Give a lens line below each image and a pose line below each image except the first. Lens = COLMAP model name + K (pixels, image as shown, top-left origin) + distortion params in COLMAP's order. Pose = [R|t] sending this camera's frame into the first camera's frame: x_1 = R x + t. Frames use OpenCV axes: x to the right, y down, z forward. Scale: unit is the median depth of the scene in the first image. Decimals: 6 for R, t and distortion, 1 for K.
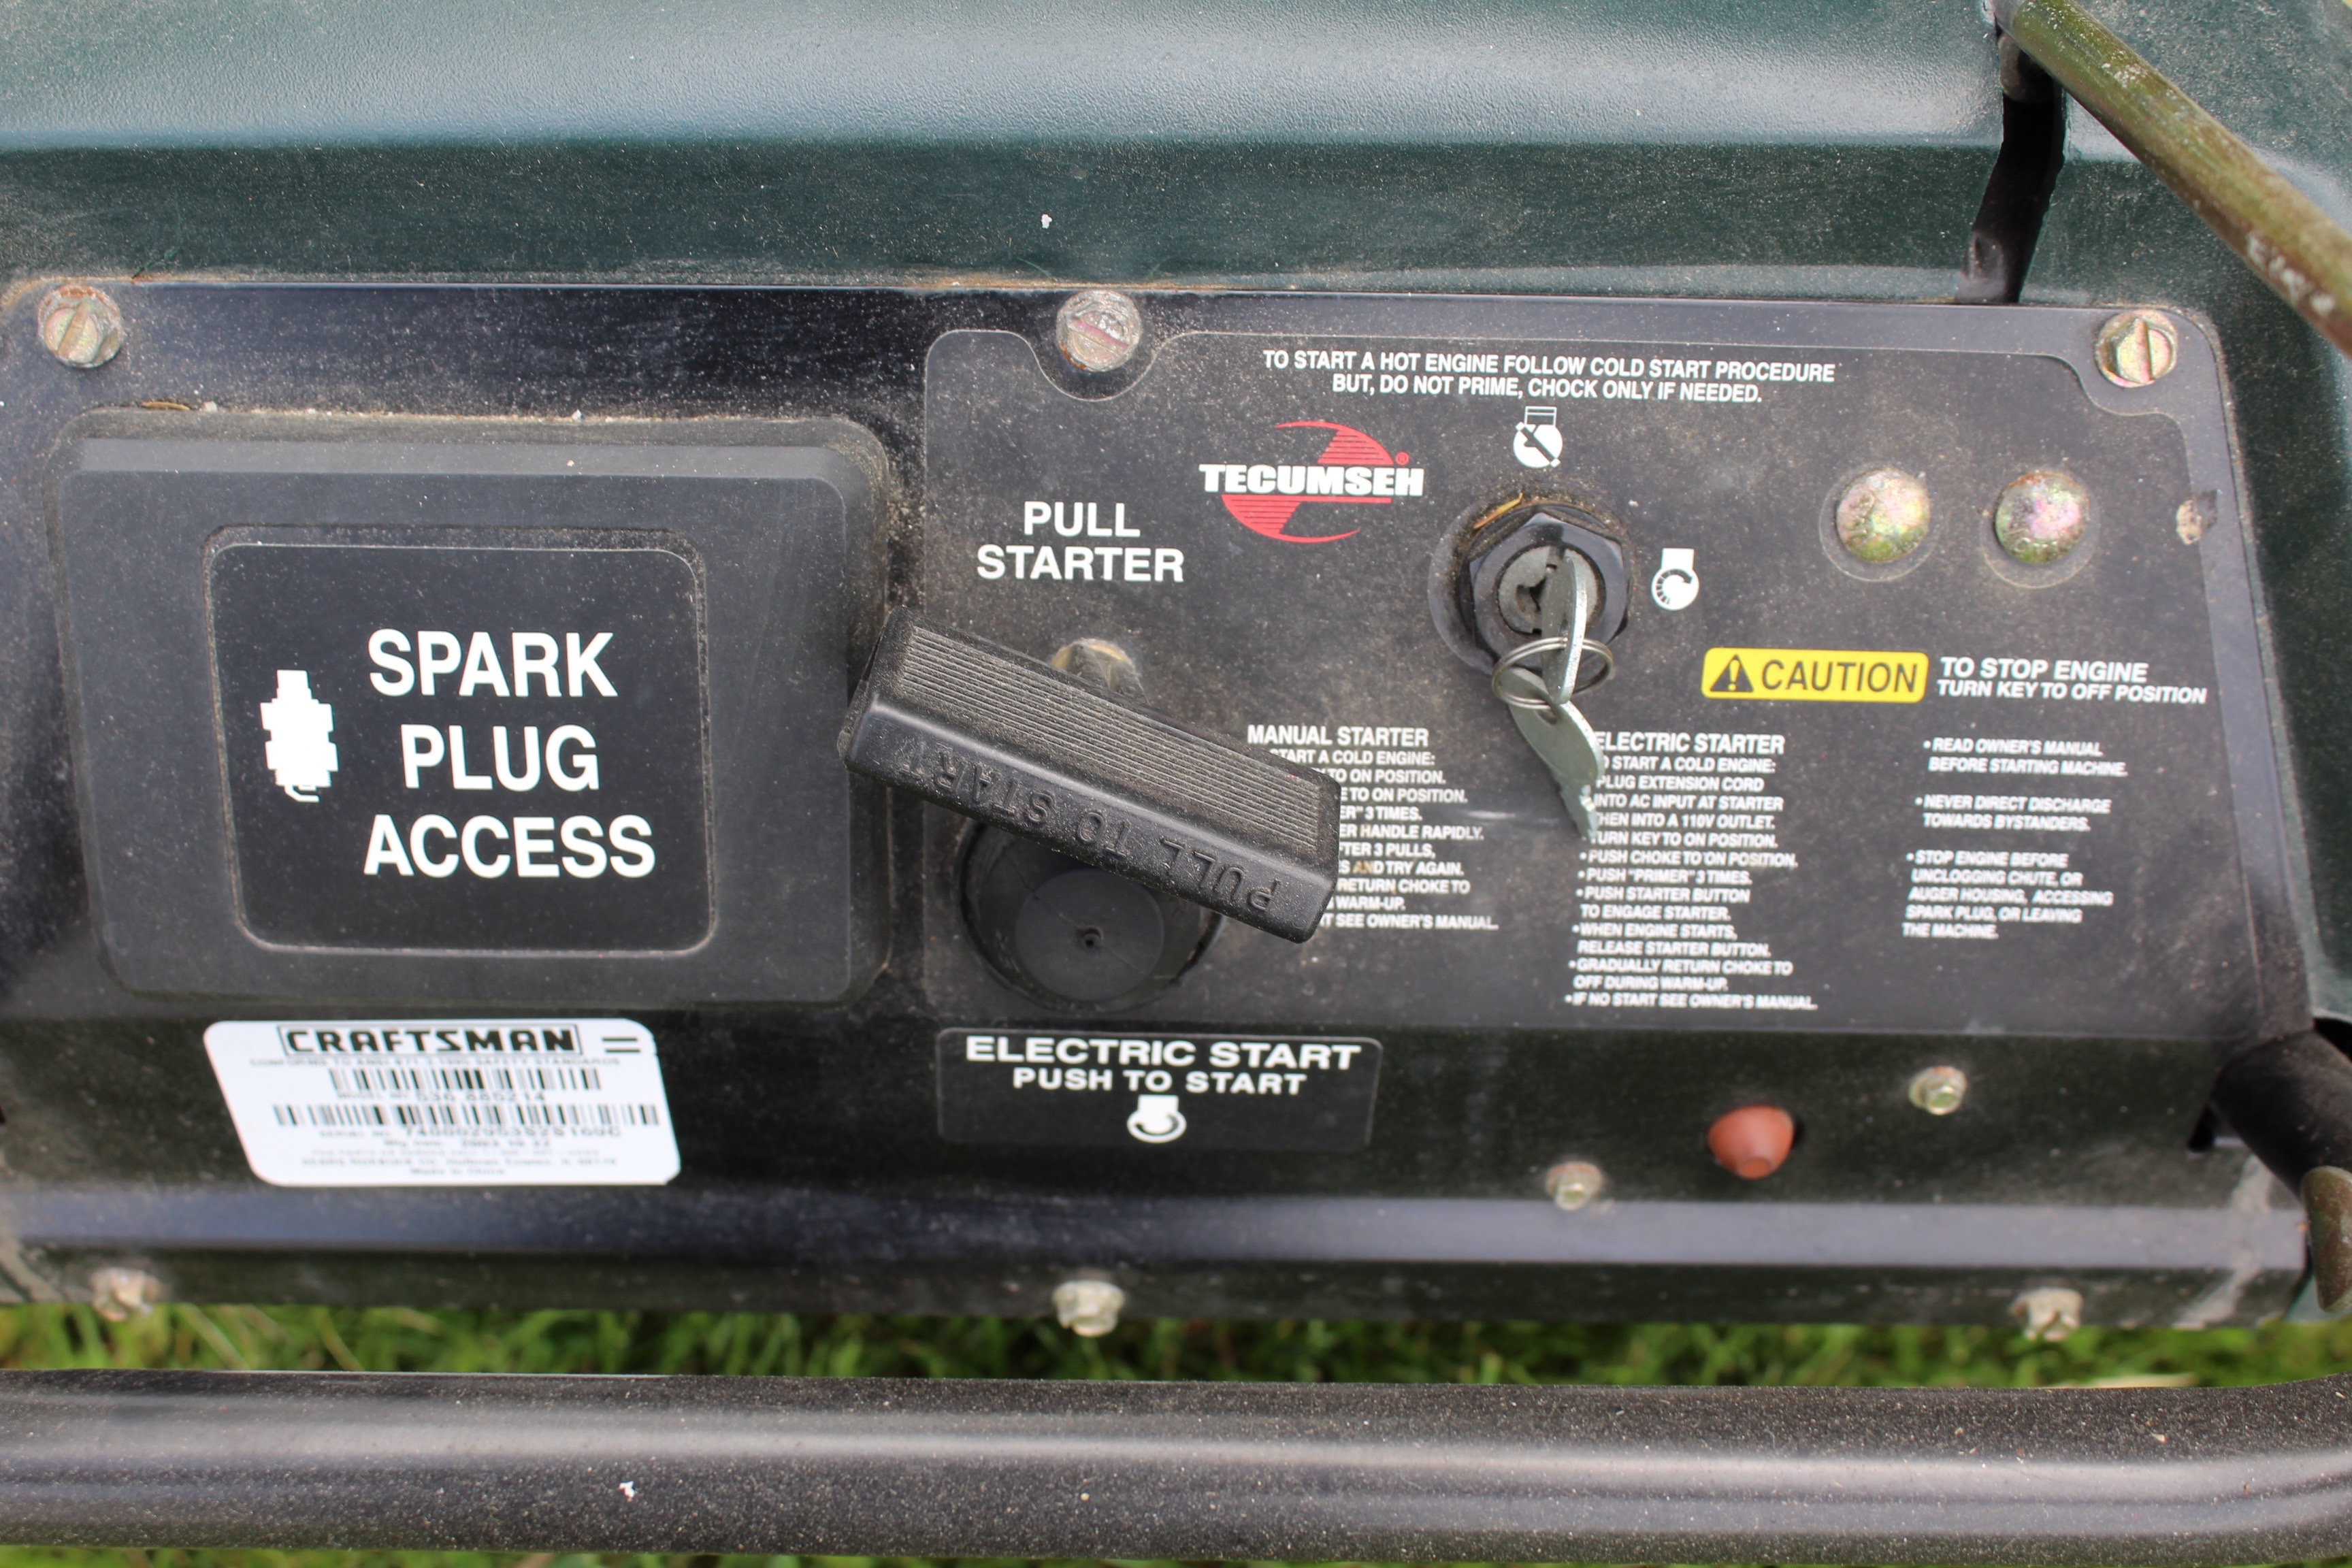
lens RADIAL K [[1841.8, 0, 1162.3], [0, 1841.8, 784.4], [0, 0, 1]] dist [-0.012180, 0.026065]
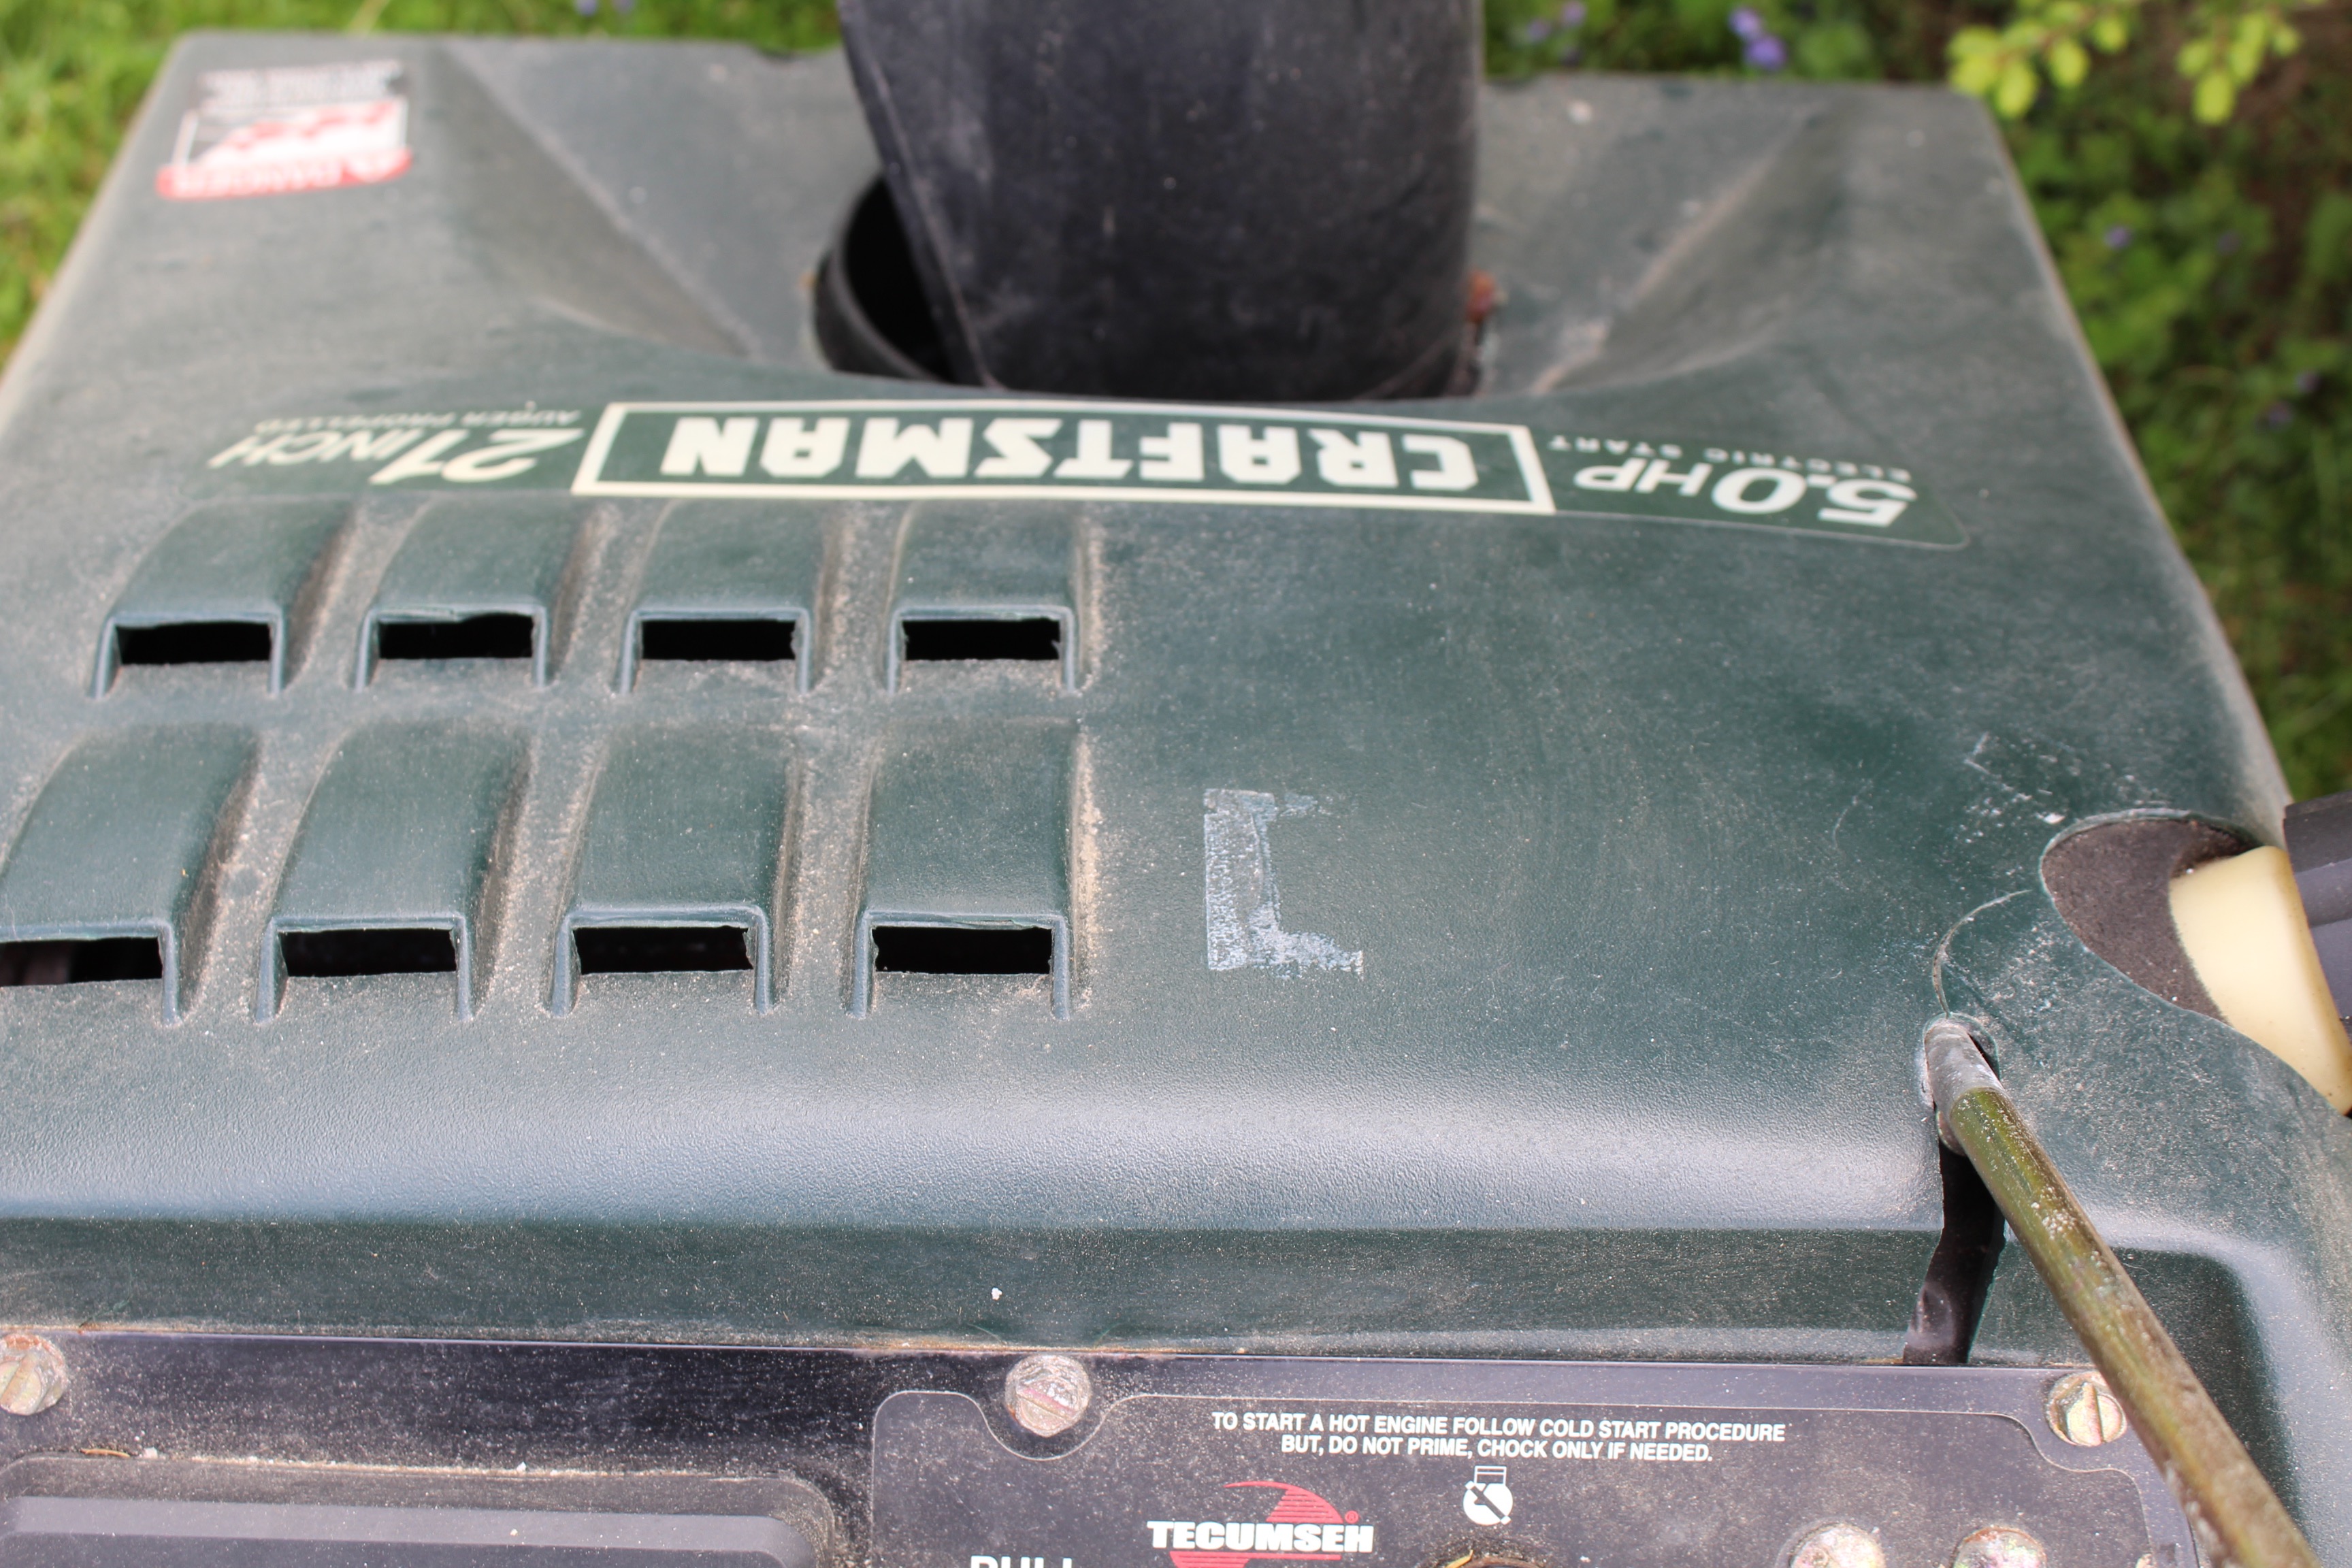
lens RADIAL K [[2071.4, 0, 1158.7], [0, 2071.4, 782.7], [0, 0, 1]] dist [-0.004066, 0.026375]
pose [[0.999953, 0.008704, 0.004217, 0.018147], [-0.008315, 0.996365, -0.084777, -0.480797], [-0.004939, 0.084738, 0.996391, -0.149414]]
